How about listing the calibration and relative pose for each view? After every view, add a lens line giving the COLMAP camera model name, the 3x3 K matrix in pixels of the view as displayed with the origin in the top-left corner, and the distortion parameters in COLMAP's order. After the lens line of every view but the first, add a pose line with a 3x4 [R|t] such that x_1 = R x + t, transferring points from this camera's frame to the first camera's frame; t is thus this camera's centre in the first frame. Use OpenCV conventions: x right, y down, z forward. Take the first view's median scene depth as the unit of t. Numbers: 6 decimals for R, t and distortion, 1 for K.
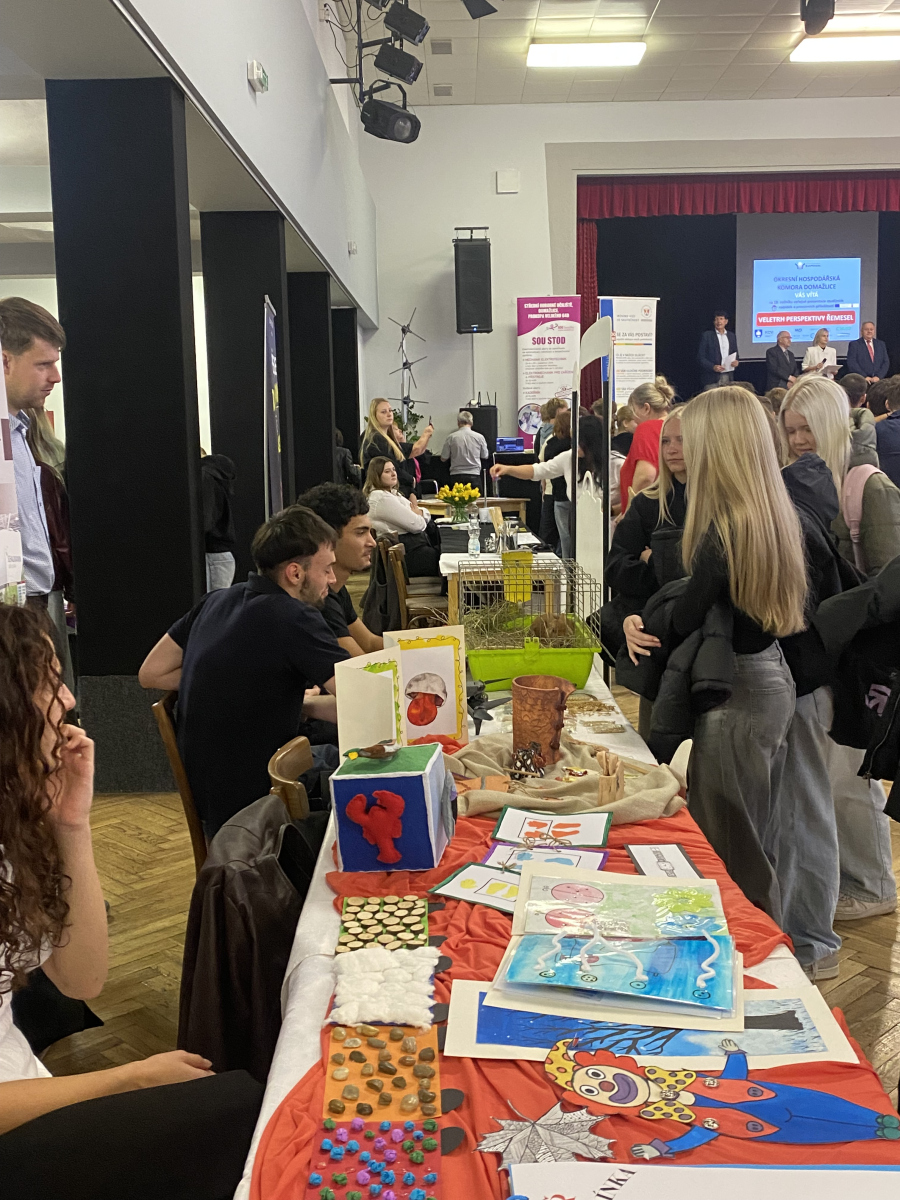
lens RADIAL K [[1270.3, 0, 450.0], [0, 1270.3, 600.0], [0, 0, 1]] dist [0.229668, -0.579017]
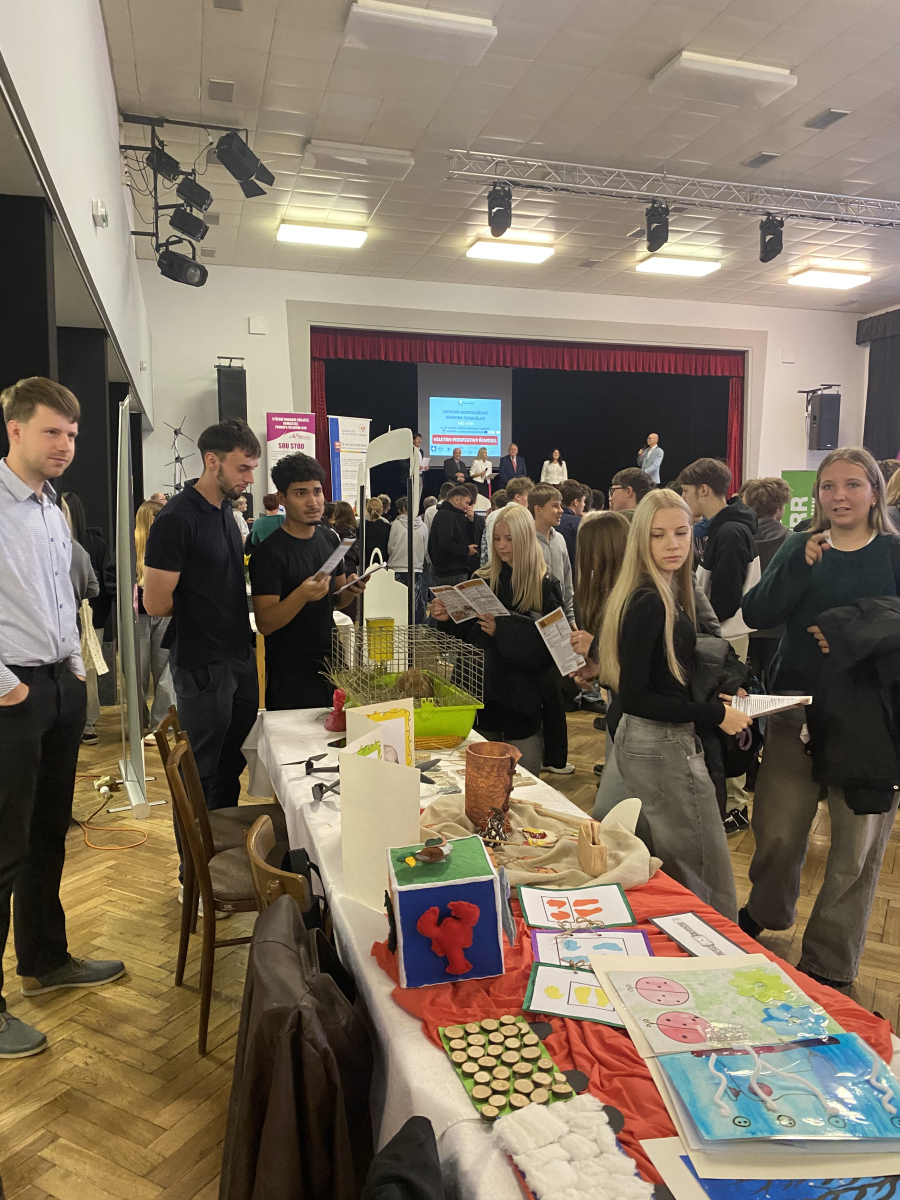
lens RADIAL K [[935.3, 0, 444.0], [0, 935.3, 594.3], [0, 0, 1]] dist [0.014634, -0.000976]
pose [[0.961301, -0.003138, 0.275482, -0.179934], [0.015981, 0.998887, -0.044389, -0.031054], [-0.275036, 0.047073, 0.960281, 0.241030]]
